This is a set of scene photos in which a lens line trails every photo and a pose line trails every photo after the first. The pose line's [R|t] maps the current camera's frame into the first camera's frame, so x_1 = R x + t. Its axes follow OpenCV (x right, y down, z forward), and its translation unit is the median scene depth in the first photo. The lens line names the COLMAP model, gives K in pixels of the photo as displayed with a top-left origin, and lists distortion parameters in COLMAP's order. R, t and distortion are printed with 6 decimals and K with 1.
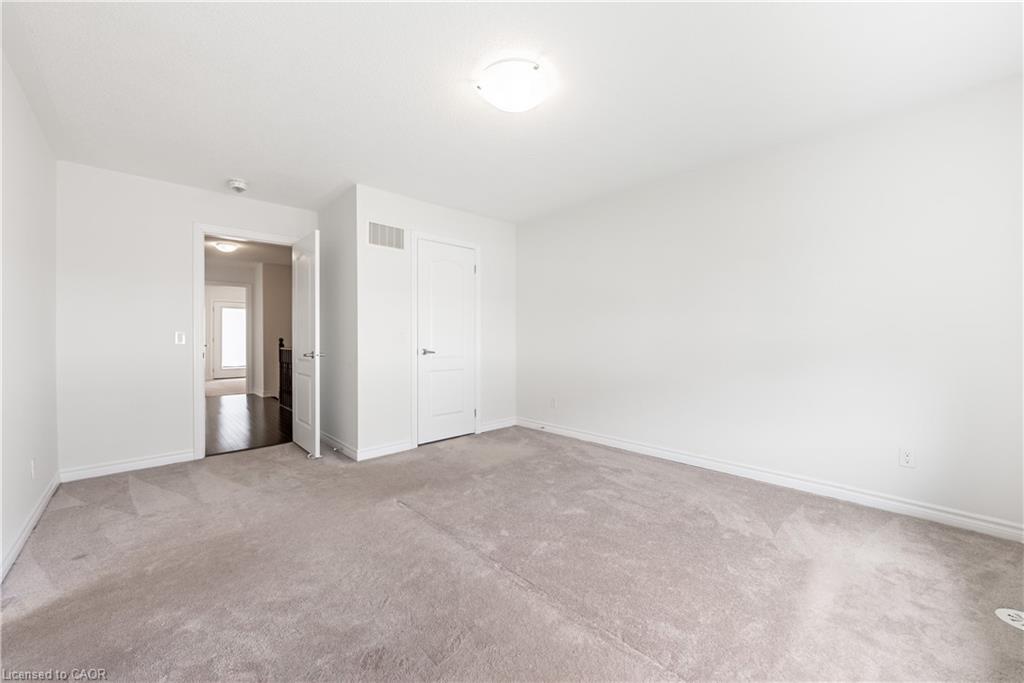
lens RADIAL K [[387.3, 0, 512.0], [0, 387.3, 341.5], [0, 0, 1]] dist [0.000221, -0.000002]
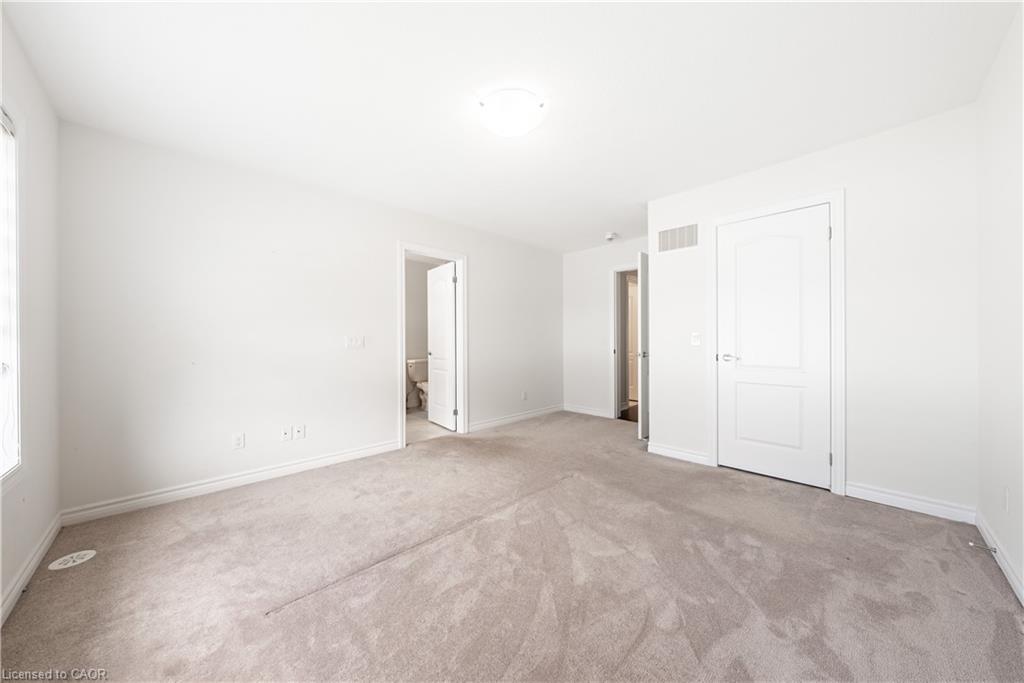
lens RADIAL K [[351.9, 0, 512.0], [0, 351.9, 341.5], [0, 0, 1]] dist [0.006502, -0.000010]
pose [[0.008642, 0.007733, -0.999933, 0.598873], [-0.002653, 0.999967, 0.007710, -0.014578], [0.999959, 0.002587, 0.008662, 0.590603]]
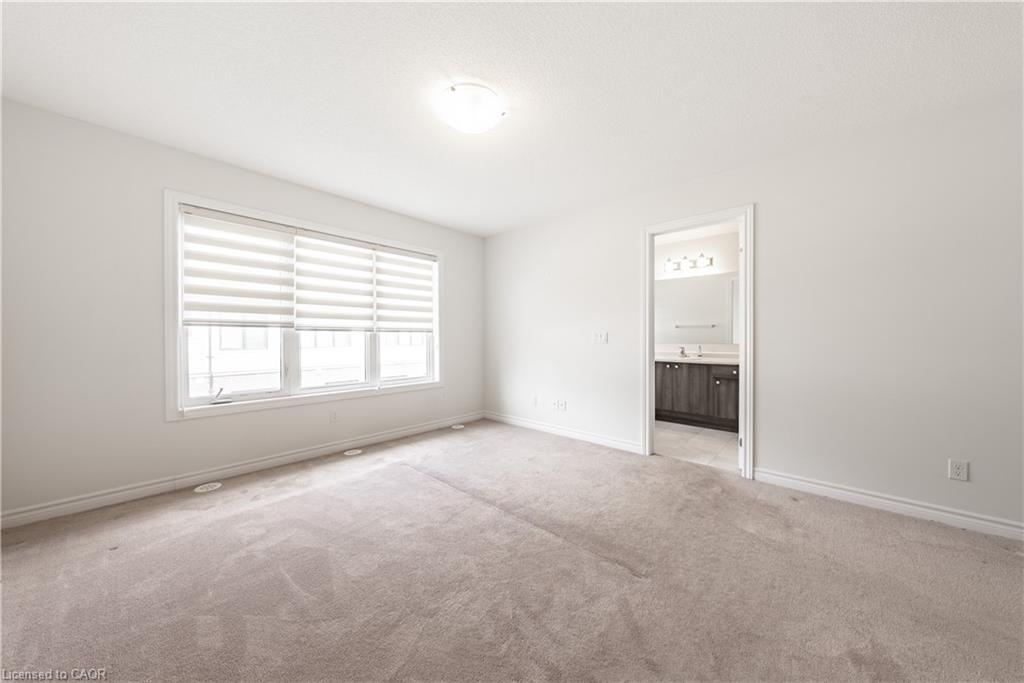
lens RADIAL K [[351.9, 0, 512.0], [0, 351.9, 341.5], [0, 0, 1]] dist [0.006502, -0.000010]
pose [[-0.997974, 0.002438, -0.063573, -0.028217], [0.001262, 0.999827, 0.018542, -0.013169], [0.063607, 0.018425, -0.997805, 1.192855]]
